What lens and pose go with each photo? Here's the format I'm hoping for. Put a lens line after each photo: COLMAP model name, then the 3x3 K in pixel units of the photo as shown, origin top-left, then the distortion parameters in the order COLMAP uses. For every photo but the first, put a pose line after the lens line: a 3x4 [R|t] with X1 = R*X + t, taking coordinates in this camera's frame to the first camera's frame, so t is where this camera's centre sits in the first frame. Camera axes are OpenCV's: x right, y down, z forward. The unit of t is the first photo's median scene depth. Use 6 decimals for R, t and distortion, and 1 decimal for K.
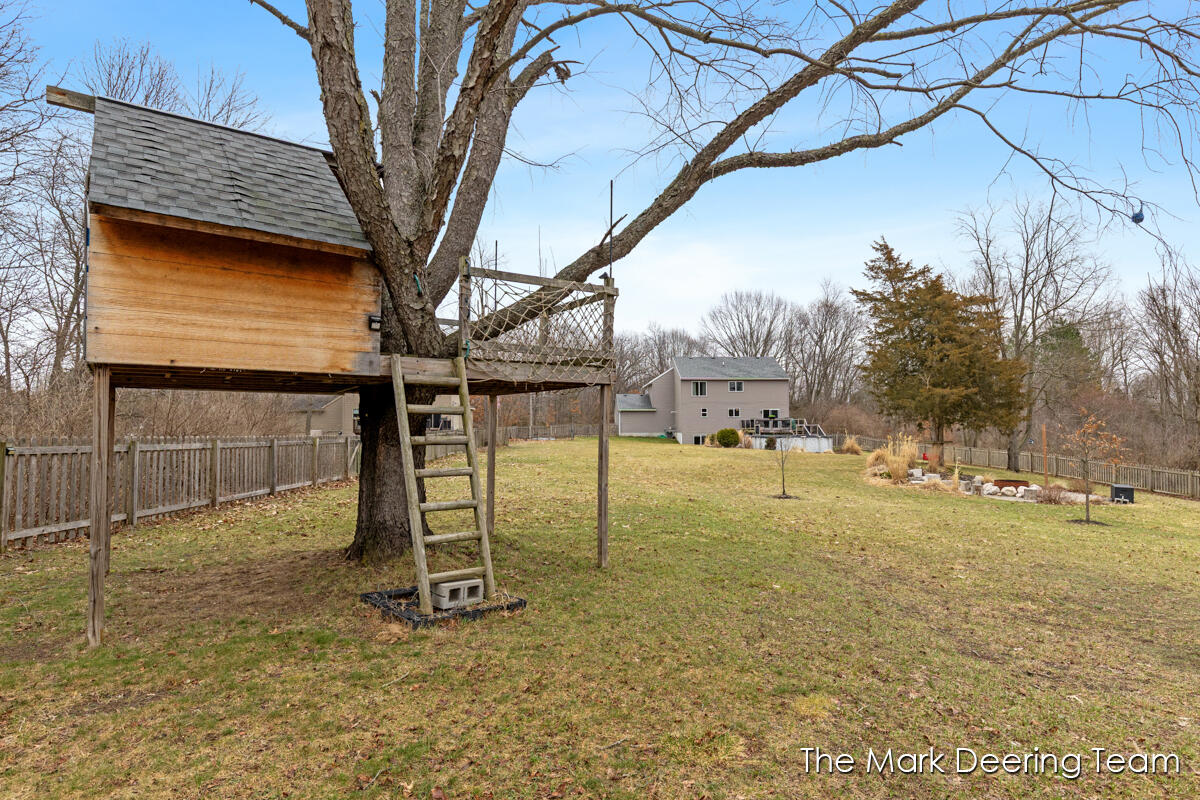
lens RADIAL K [[681.9, 0, 600.0], [0, 681.9, 400.0], [0, 0, 1]] dist [0.000297, 0.000128]
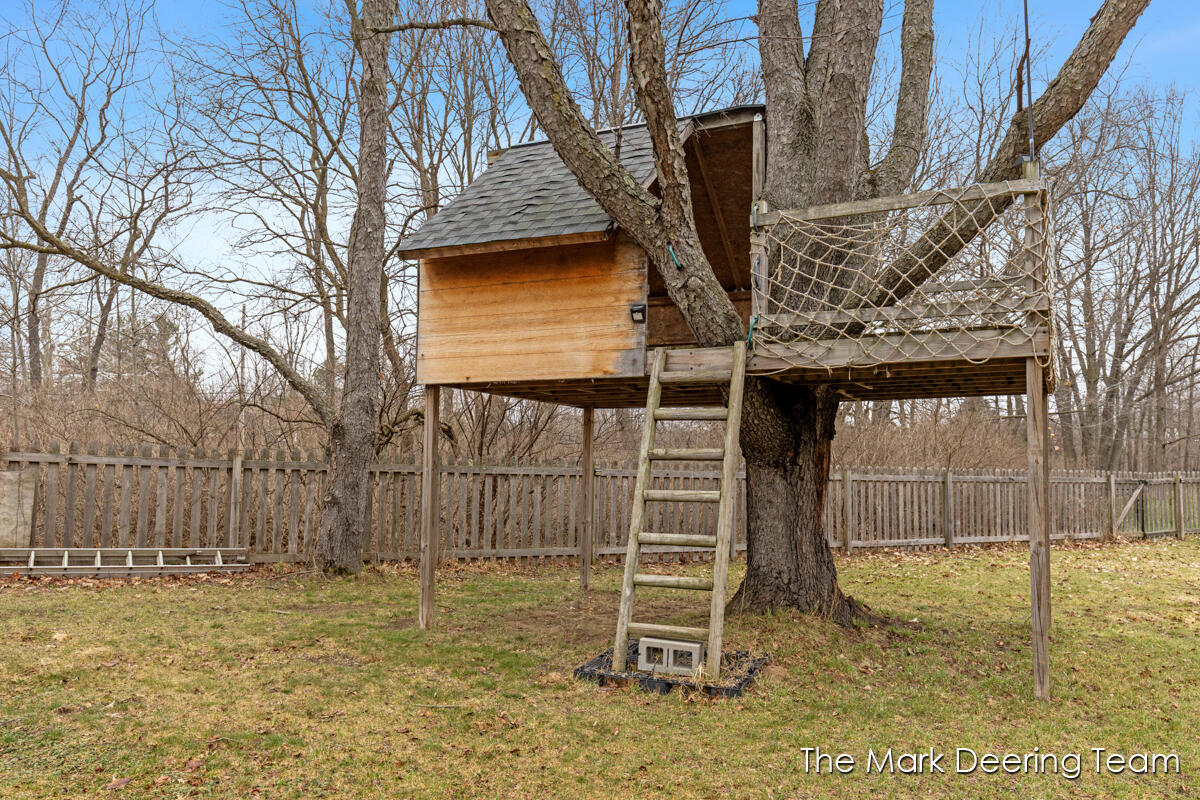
lens RADIAL K [[949.5, 0, 600.0], [0, 949.5, 400.0], [0, 0, 1]] dist [-0.000096, 0.000158]
pose [[0.420408, -0.059475, -0.905384, 0.709177], [0.025033, 0.998230, -0.053950, 0.055320], [0.906990, 0.000017, 0.421153, 0.482618]]
